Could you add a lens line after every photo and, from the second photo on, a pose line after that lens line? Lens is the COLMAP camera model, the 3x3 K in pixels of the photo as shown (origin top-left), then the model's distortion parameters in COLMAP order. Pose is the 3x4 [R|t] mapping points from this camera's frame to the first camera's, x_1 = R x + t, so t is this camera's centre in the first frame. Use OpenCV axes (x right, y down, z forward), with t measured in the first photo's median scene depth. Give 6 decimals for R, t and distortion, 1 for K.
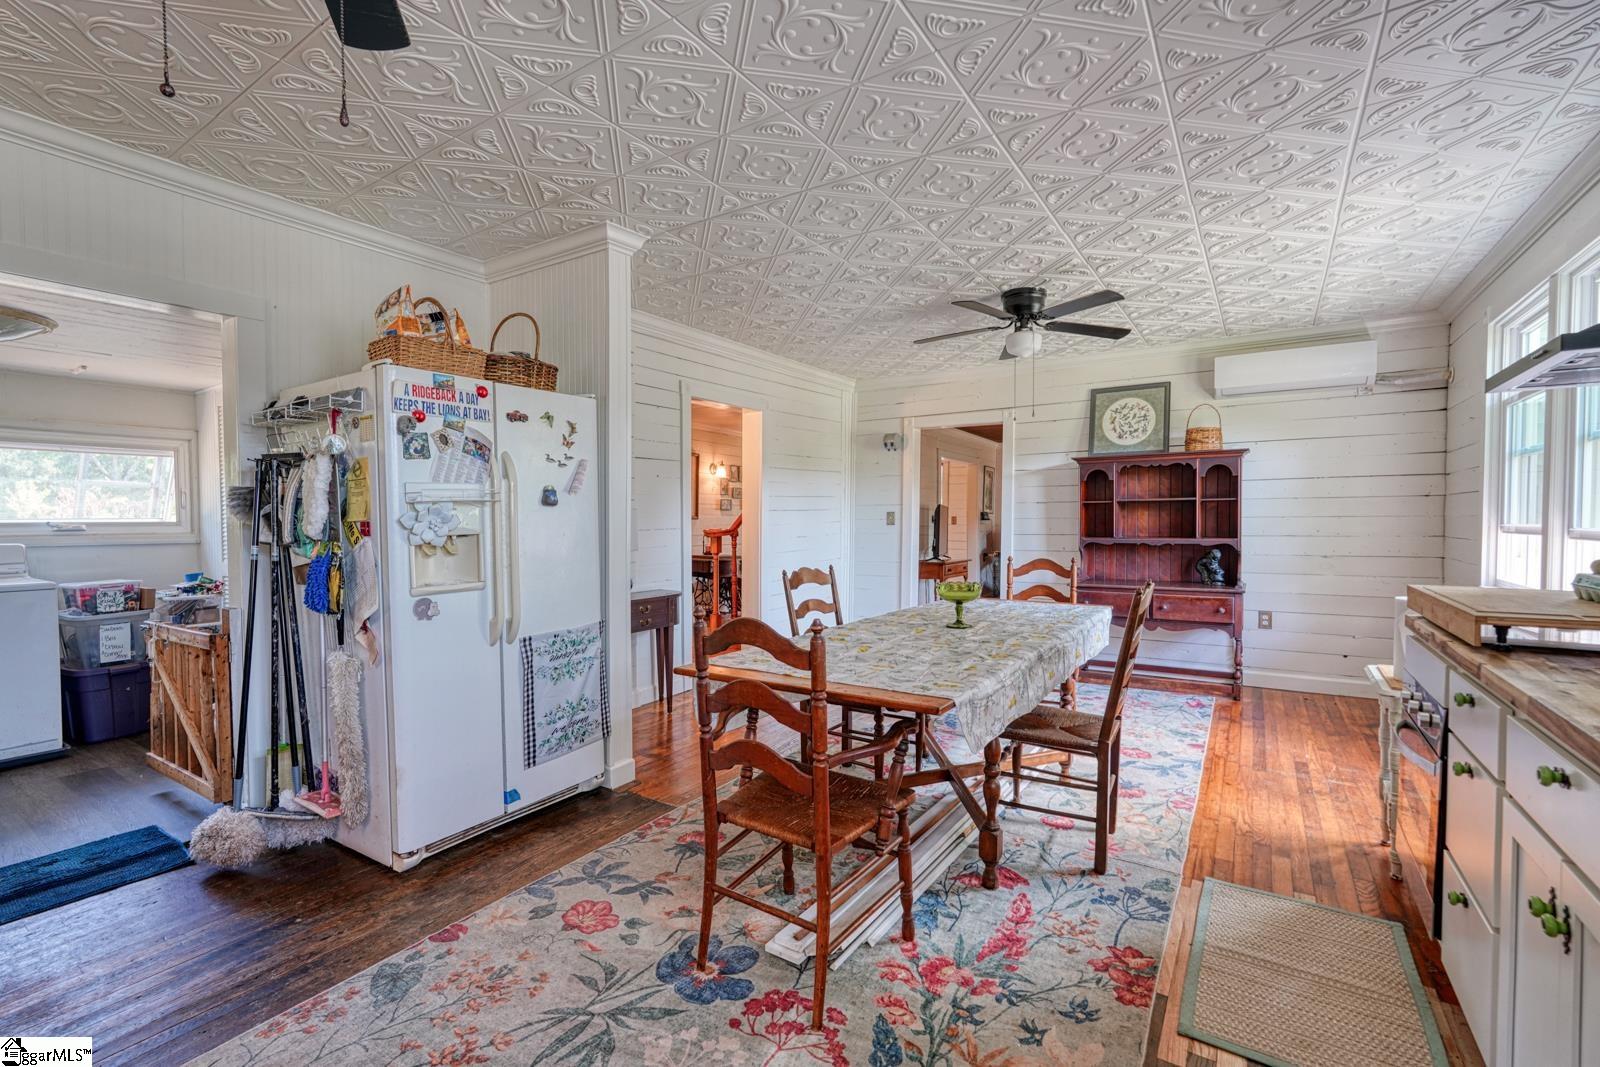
lens RADIAL K [[698.6, 0, 800.9], [0, 698.6, 537.5], [0, 0, 1]] dist [-0.002346, 0.000199]
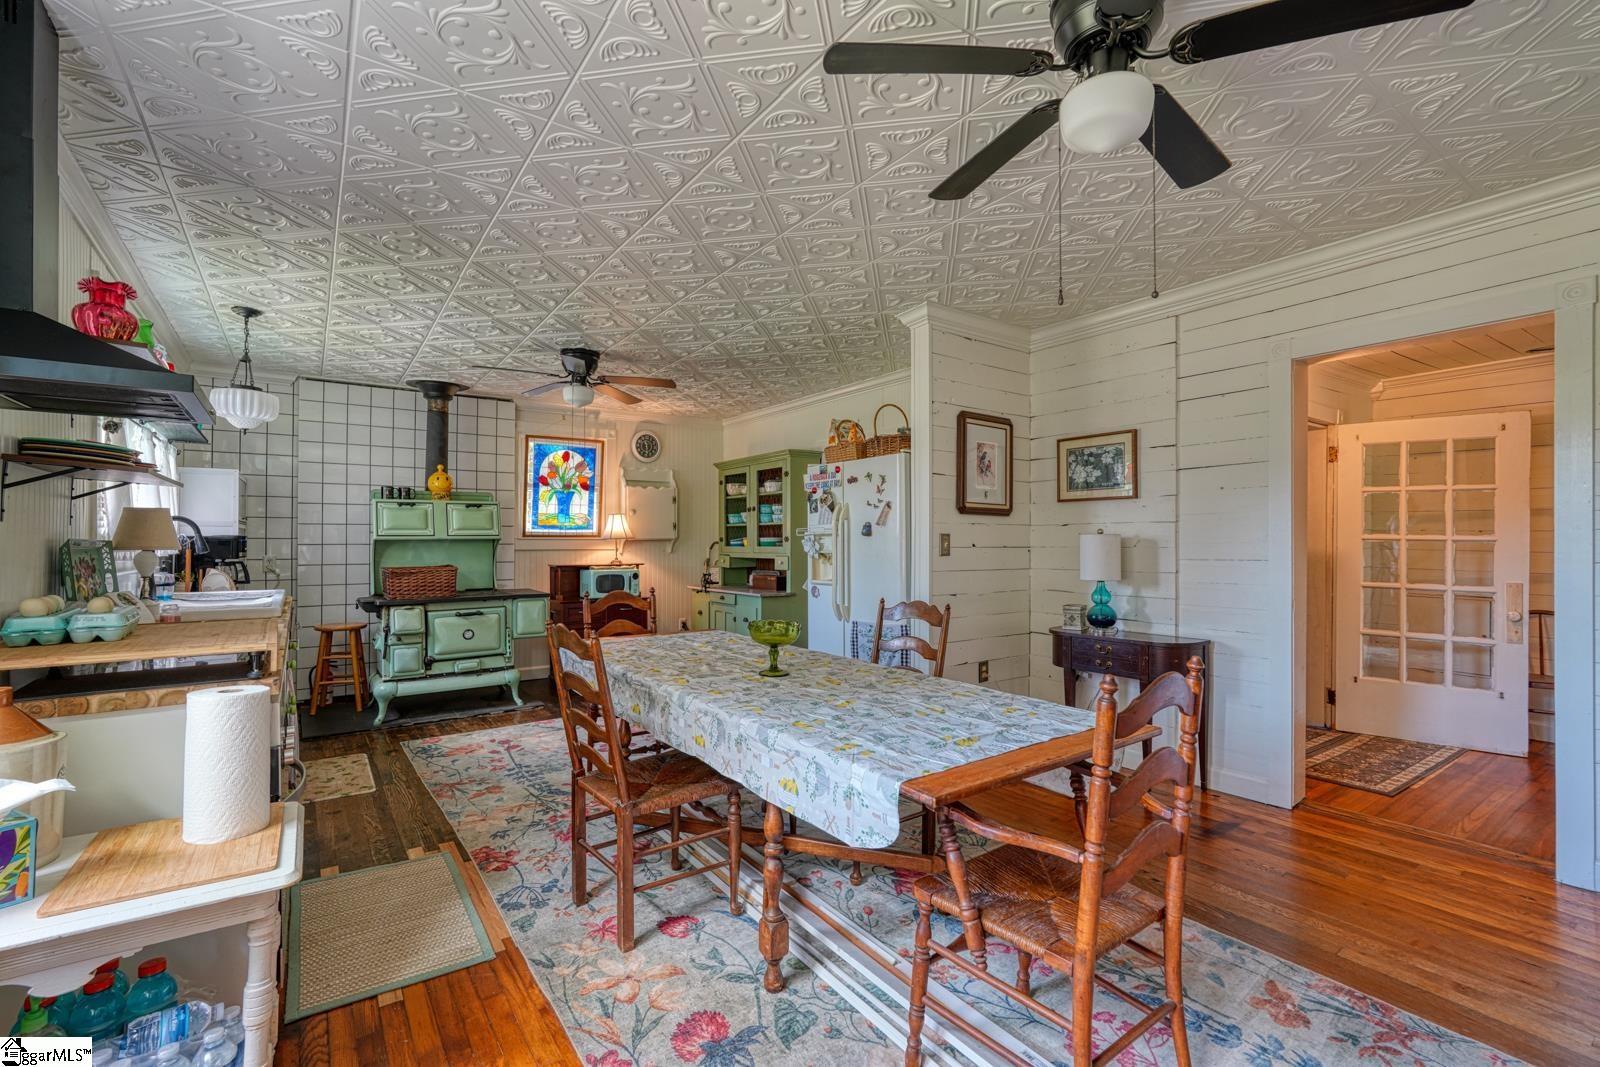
lens RADIAL K [[698.6, 0, 797.3], [0, 698.6, 541.0], [0, 0, 1]] dist [-0.002346, 0.000199]
pose [[-0.370319, 0.000129, -0.928904, 1.104105], [-0.029241, 0.999503, 0.011796, -0.048947], [0.928444, 0.031531, -0.370132, 1.464481]]
